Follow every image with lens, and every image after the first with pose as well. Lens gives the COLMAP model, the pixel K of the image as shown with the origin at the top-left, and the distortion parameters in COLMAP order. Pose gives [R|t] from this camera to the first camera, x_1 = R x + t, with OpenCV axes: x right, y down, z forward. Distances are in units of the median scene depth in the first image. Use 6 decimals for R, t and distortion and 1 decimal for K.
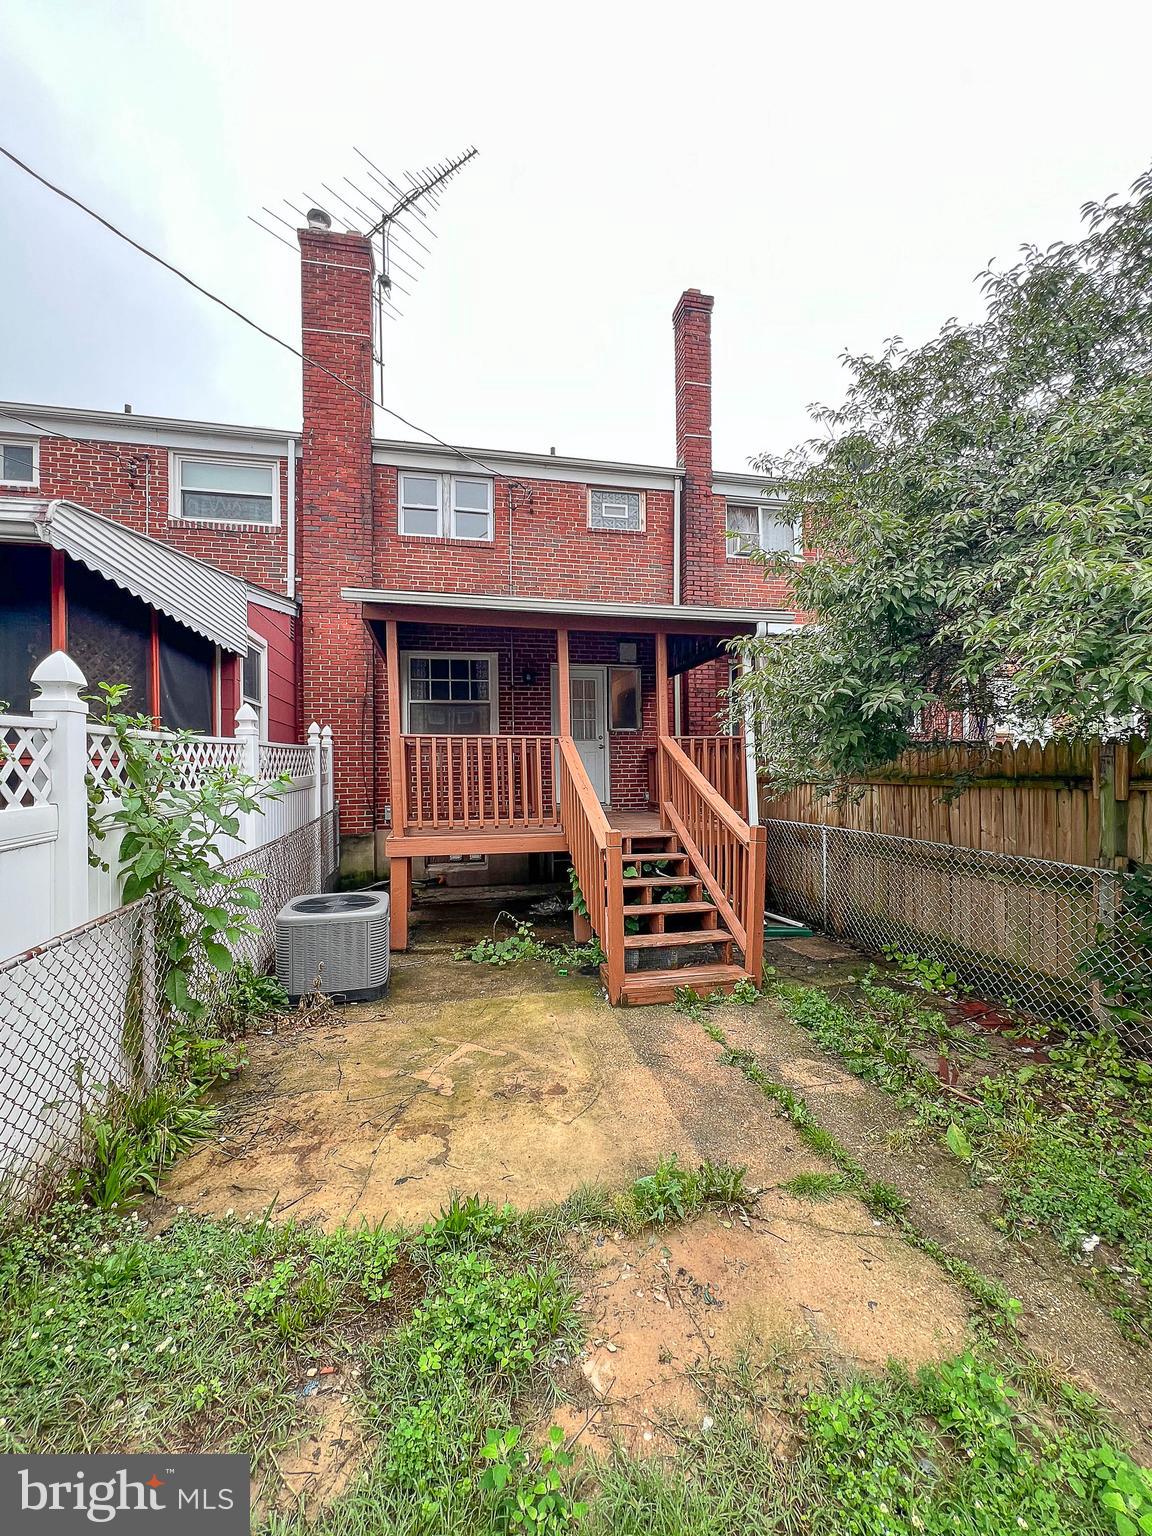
lens RADIAL K [[636.1, 0, 576.0], [0, 636.1, 768.0], [0, 0, 1]] dist [-0.000767, -0.000079]
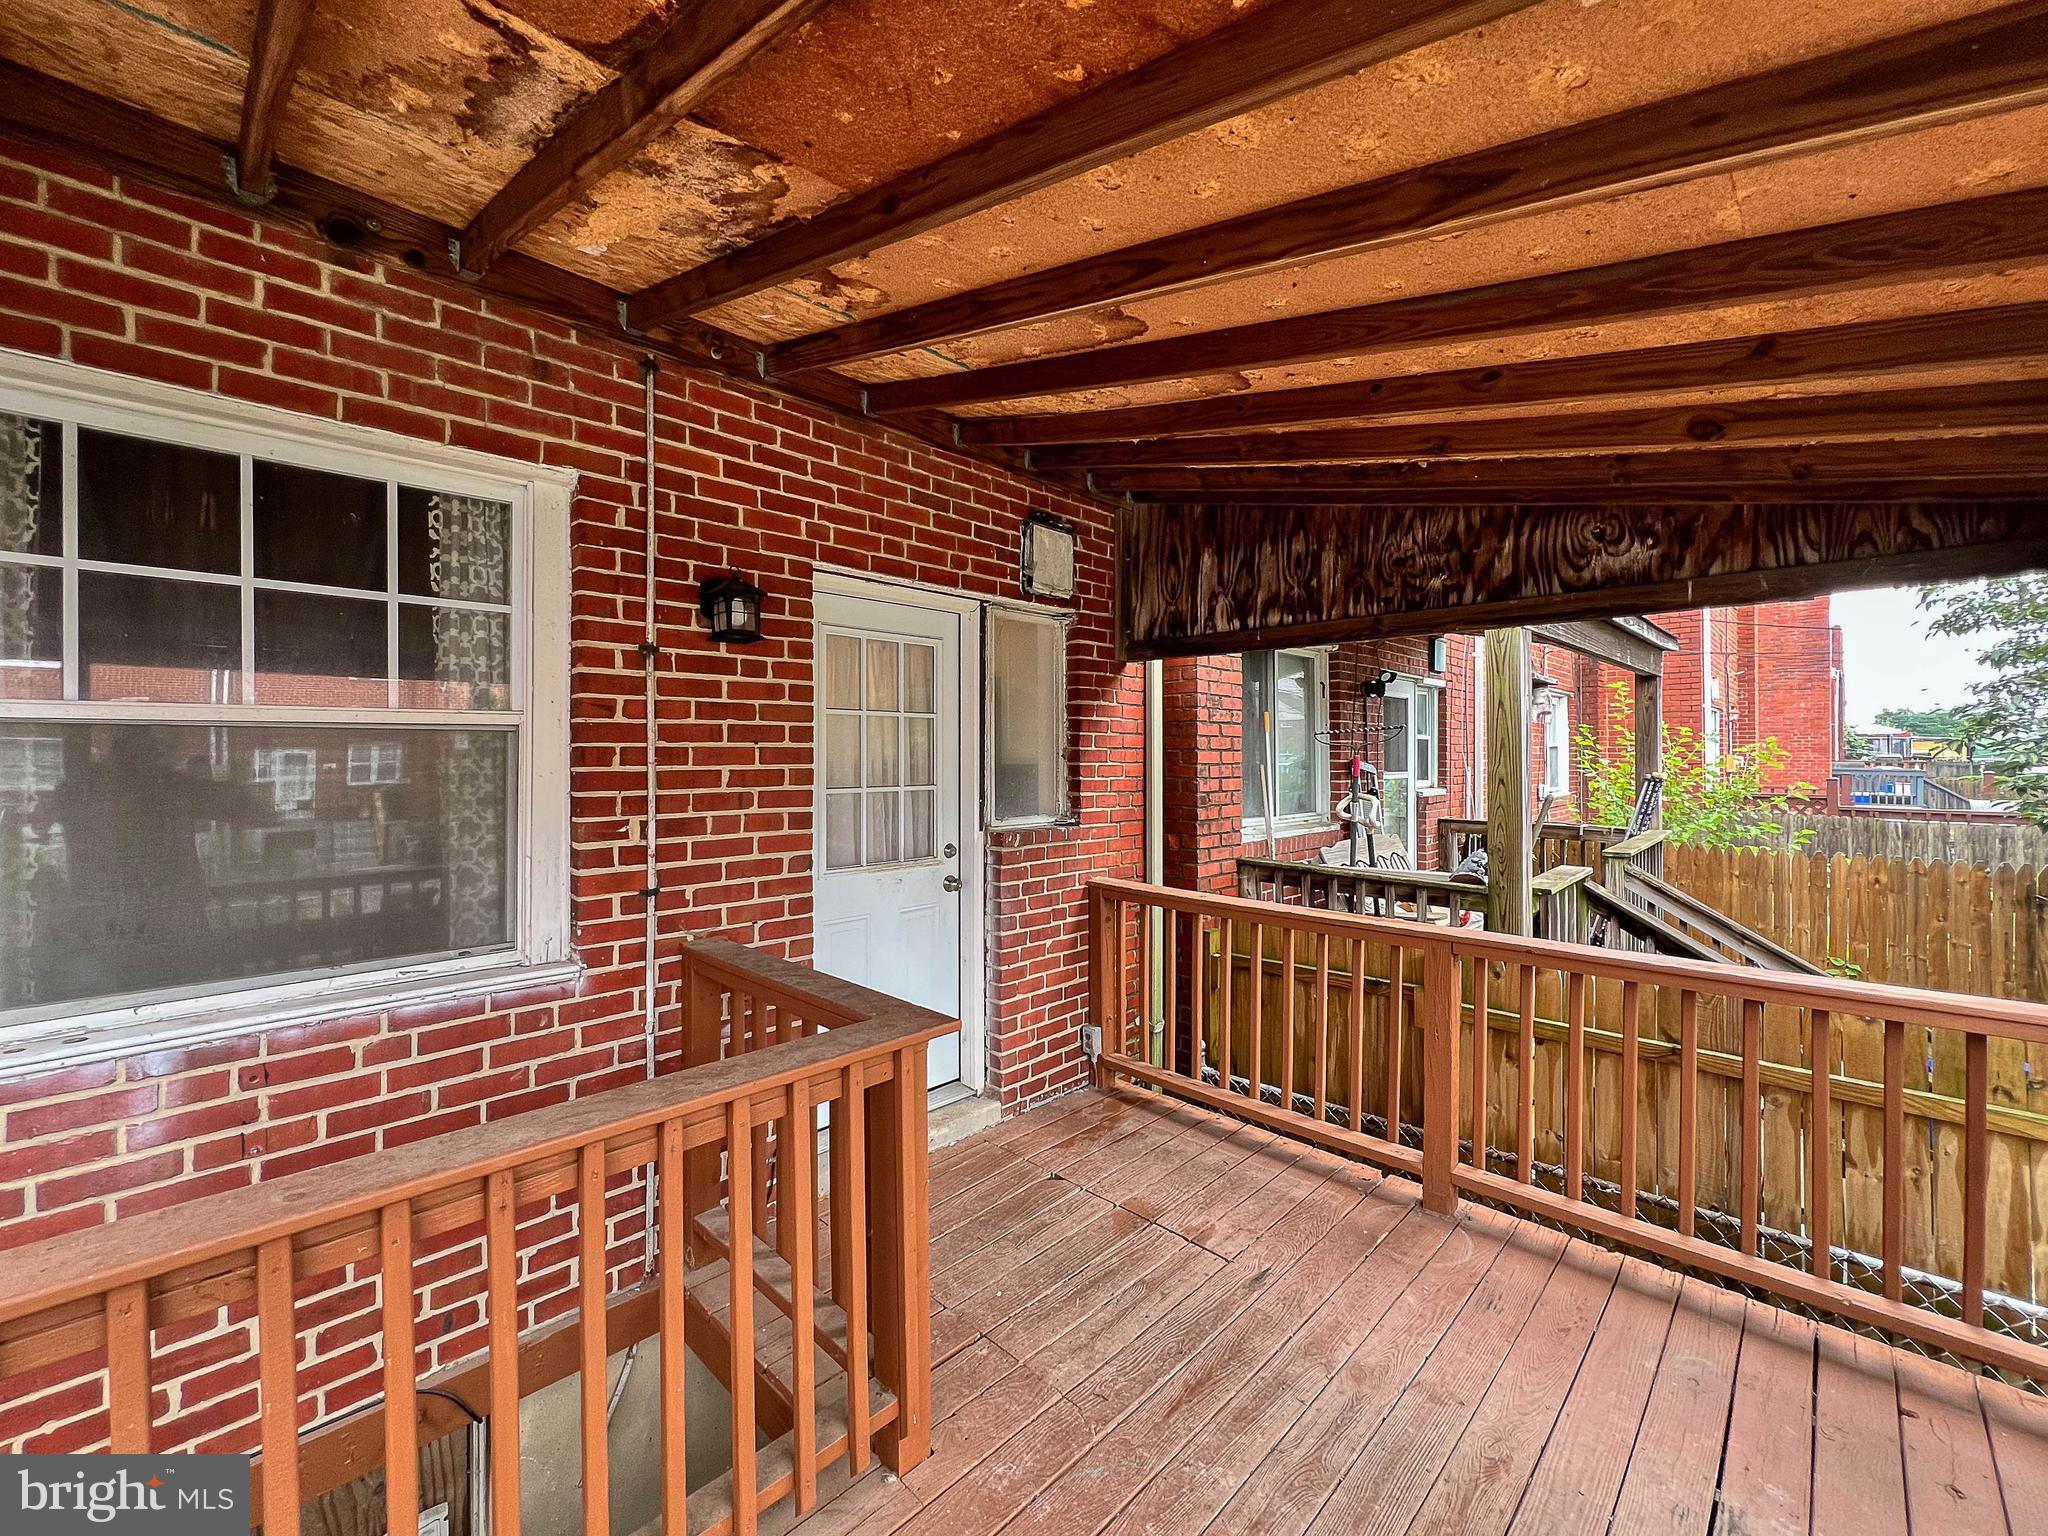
lens RADIAL K [[848.1, 0, 1024.0], [0, 848.1, 768.0], [0, 0, 1]] dist [-0.000767, -0.000079]
pose [[0.841516, 0.006849, 0.540189, -0.146207], [-0.014121, 0.999857, 0.009322, -0.094438], [-0.540048, -0.015473, 0.841492, 0.702104]]
